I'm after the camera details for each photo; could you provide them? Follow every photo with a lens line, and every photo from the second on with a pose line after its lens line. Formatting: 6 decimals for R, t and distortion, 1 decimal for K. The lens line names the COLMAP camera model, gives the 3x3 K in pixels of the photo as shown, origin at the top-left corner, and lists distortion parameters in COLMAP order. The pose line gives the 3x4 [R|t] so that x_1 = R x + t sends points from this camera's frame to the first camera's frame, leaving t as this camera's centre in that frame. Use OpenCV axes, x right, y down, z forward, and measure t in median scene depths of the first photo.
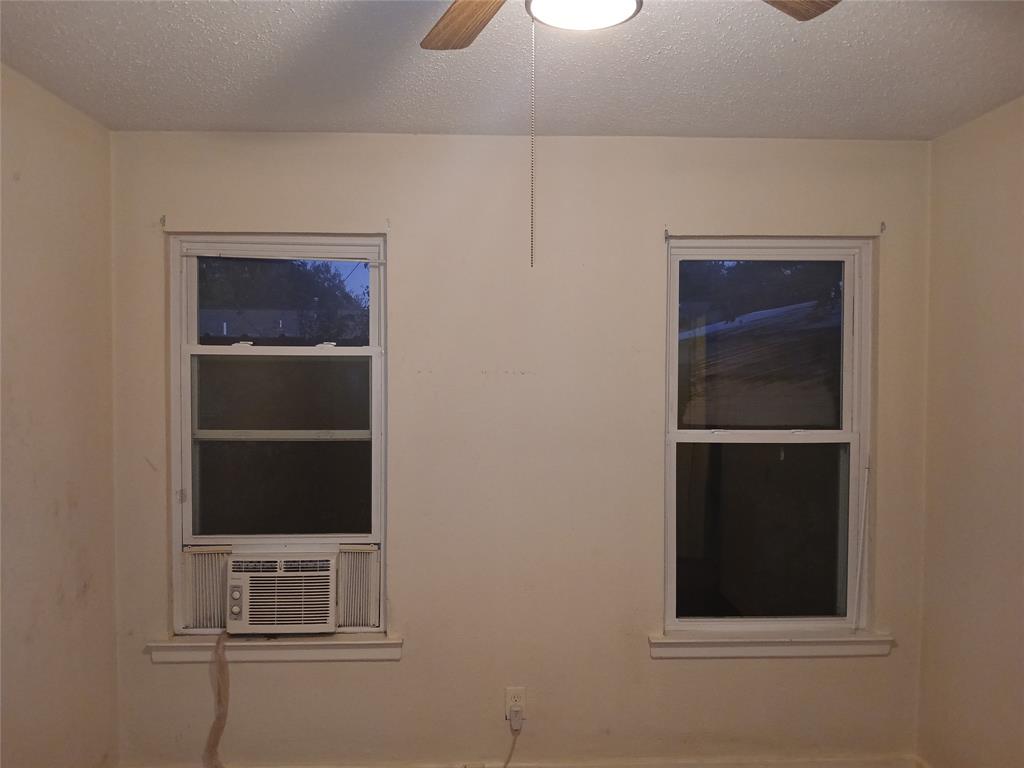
lens RADIAL K [[794.3, 0, 496.3], [0, 794.3, 387.8], [0, 0, 1]] dist [0.041888, -0.100324]
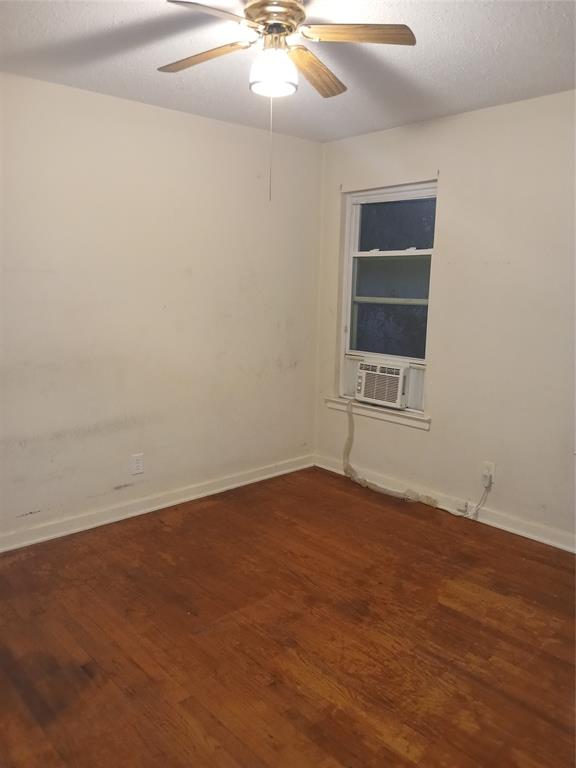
lens RADIAL K [[595.7, 0, 282.4], [0, 595.7, 380.7], [0, 0, 1]] dist [0.041888, -0.100324]
pose [[0.636658, 0.135490, -0.759151, 0.653741], [-0.036114, 0.988602, 0.146155, 0.050984], [0.770301, -0.065635, 0.634294, -0.076082]]
